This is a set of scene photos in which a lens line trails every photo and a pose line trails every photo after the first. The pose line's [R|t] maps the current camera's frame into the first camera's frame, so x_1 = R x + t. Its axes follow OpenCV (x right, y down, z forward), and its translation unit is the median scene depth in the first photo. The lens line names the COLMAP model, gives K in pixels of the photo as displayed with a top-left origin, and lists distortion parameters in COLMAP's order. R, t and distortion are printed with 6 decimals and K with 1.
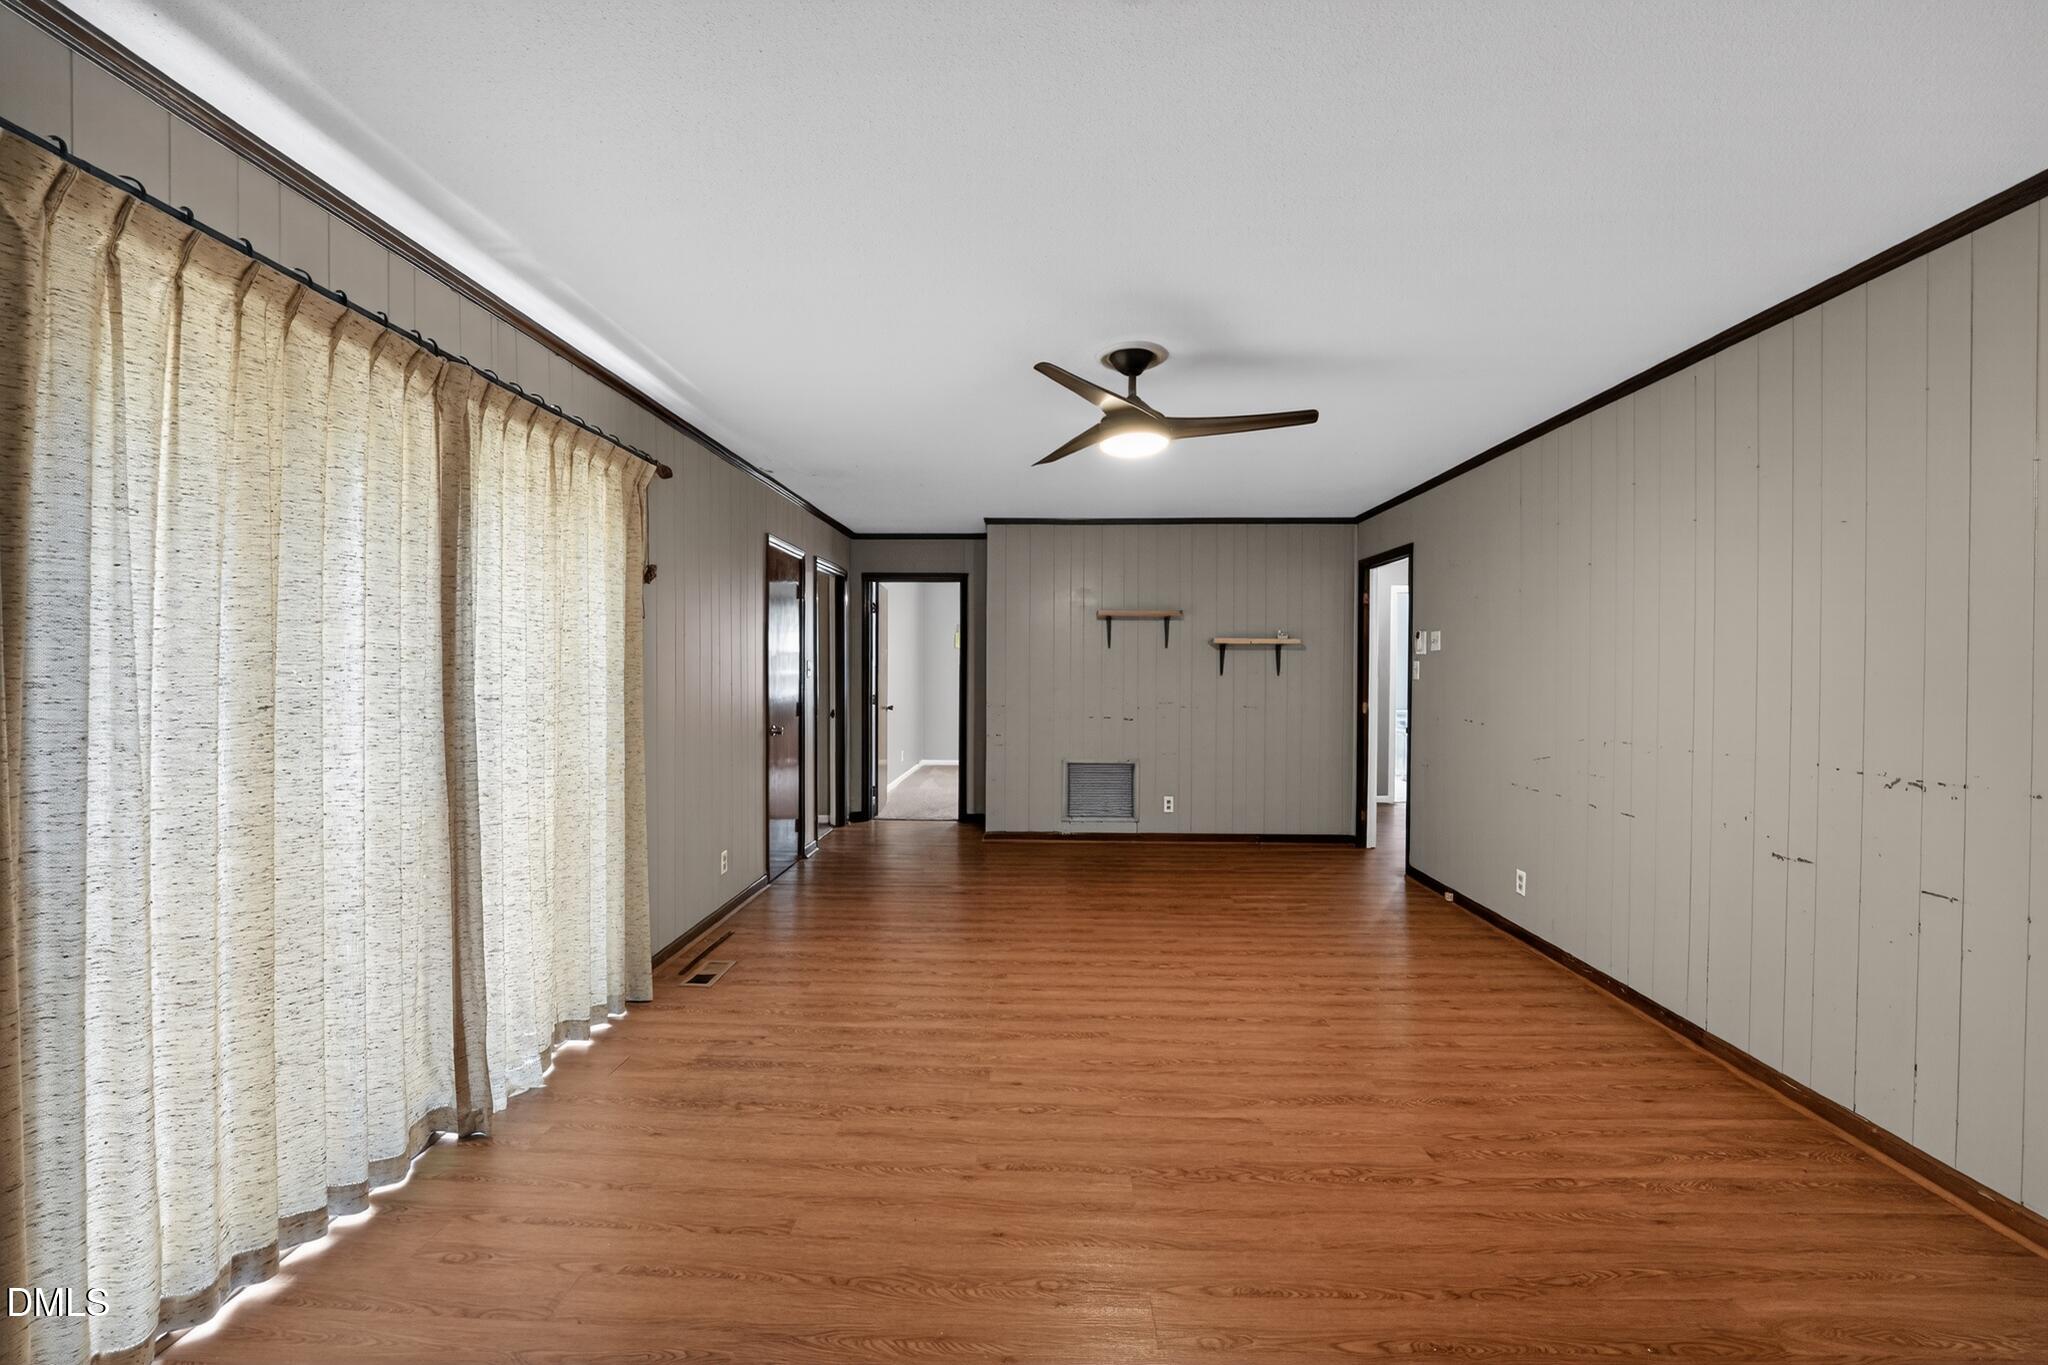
lens RADIAL K [[843.4, 0, 1028.1], [0, 843.4, 648.5], [0, 0, 1]] dist [-0.020985, 0.000378]
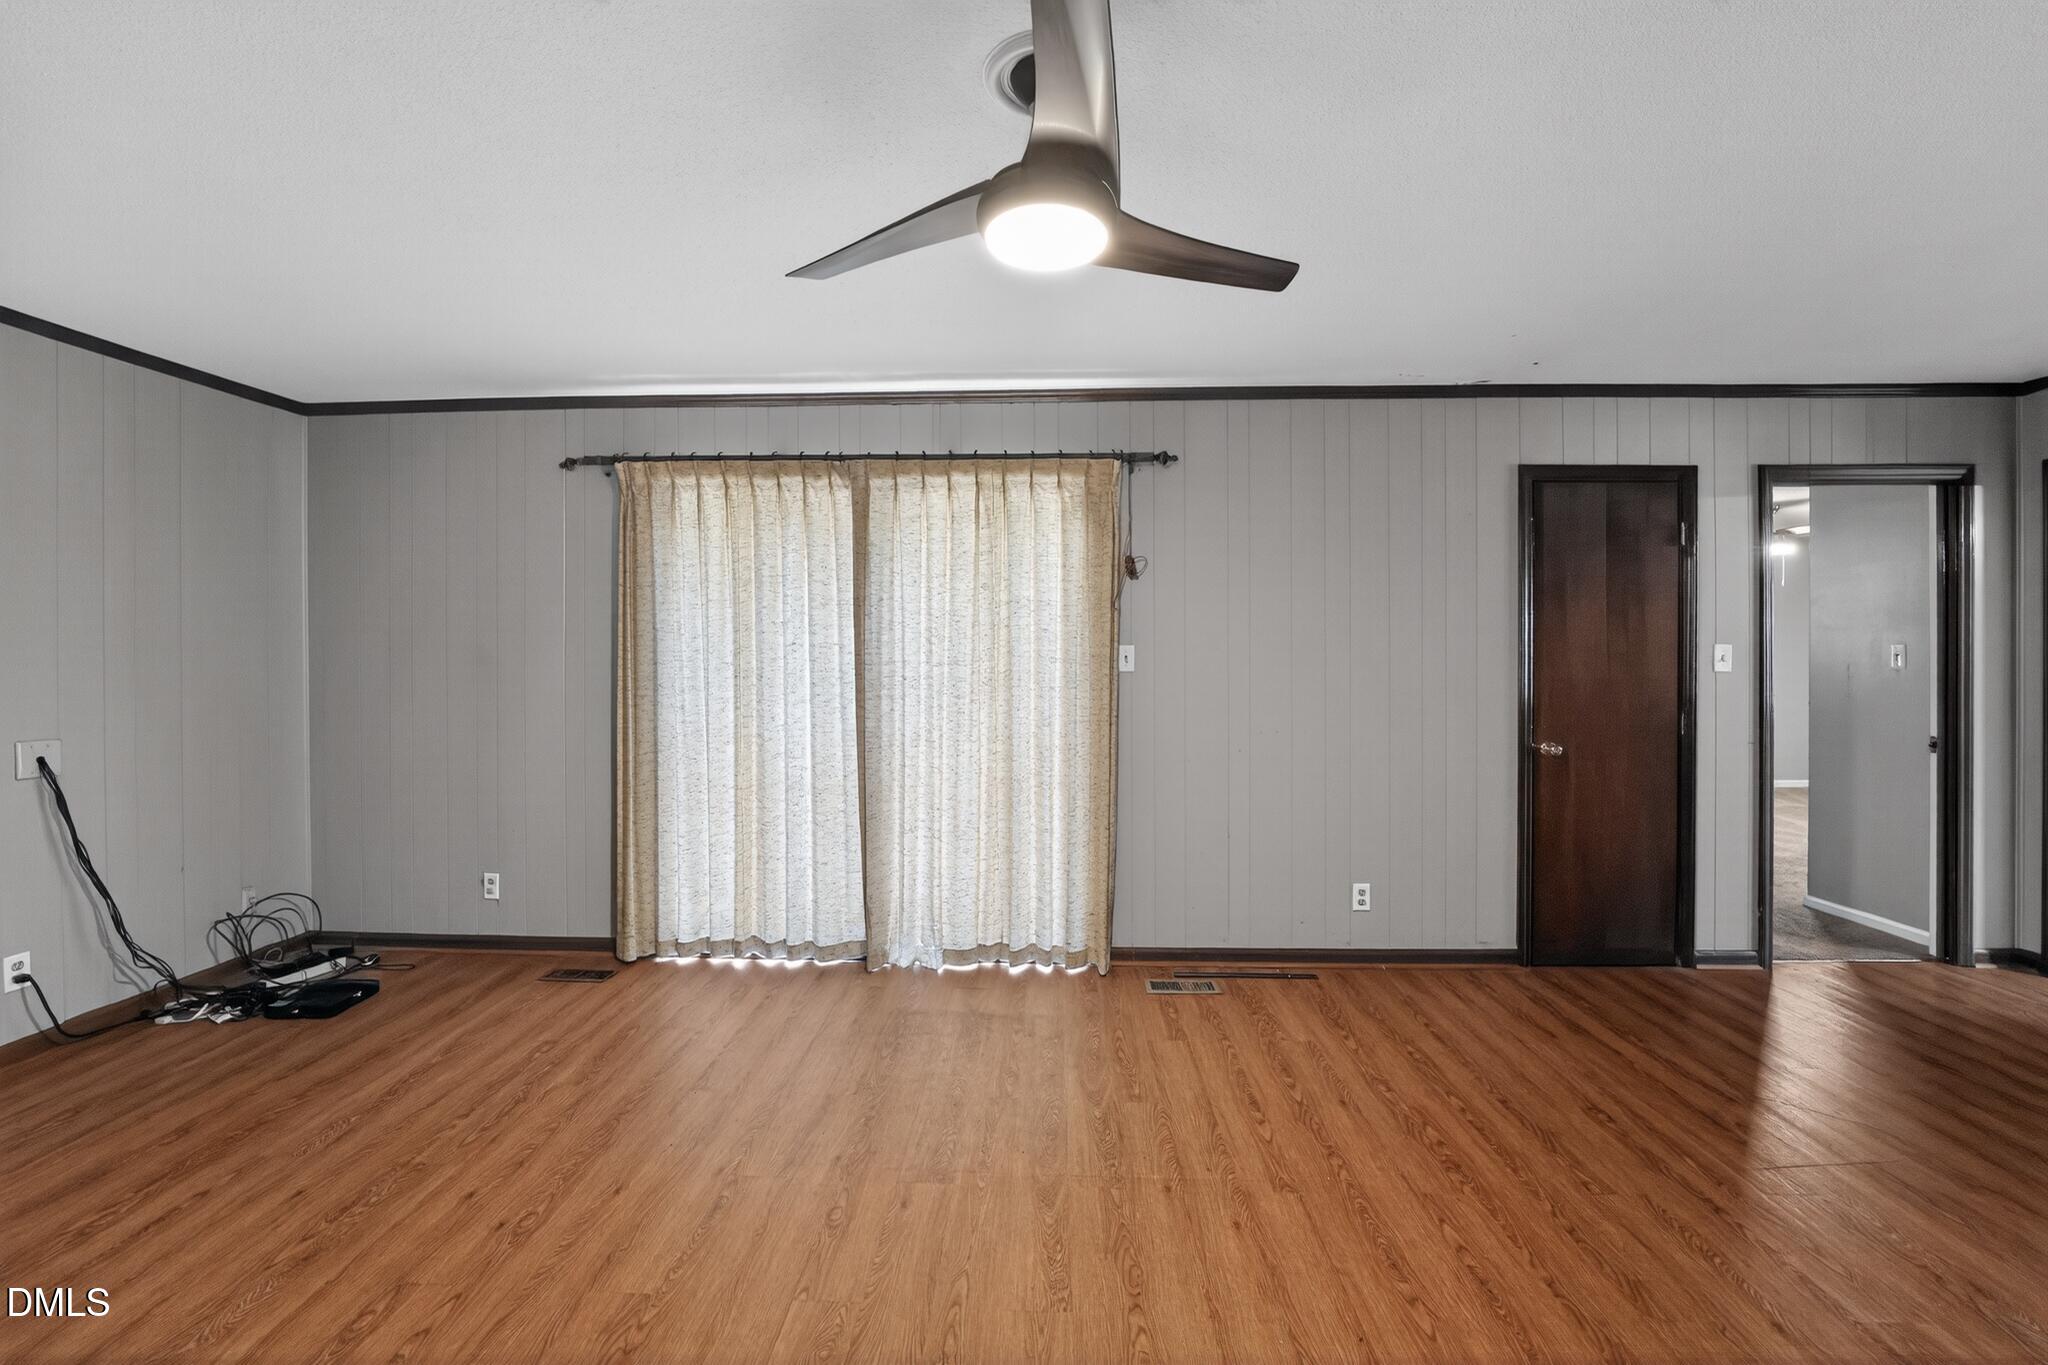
lens RADIAL K [[845.9, 0, 1029.8], [0, 845.9, 652.8], [0, 0, 1]] dist [-0.039681, 0.006656]
pose [[-0.008719, -0.007418, -0.999934, 0.659121], [0.020936, 0.999752, -0.007600, 0.025583], [0.999743, -0.021001, -0.008561, 1.008280]]
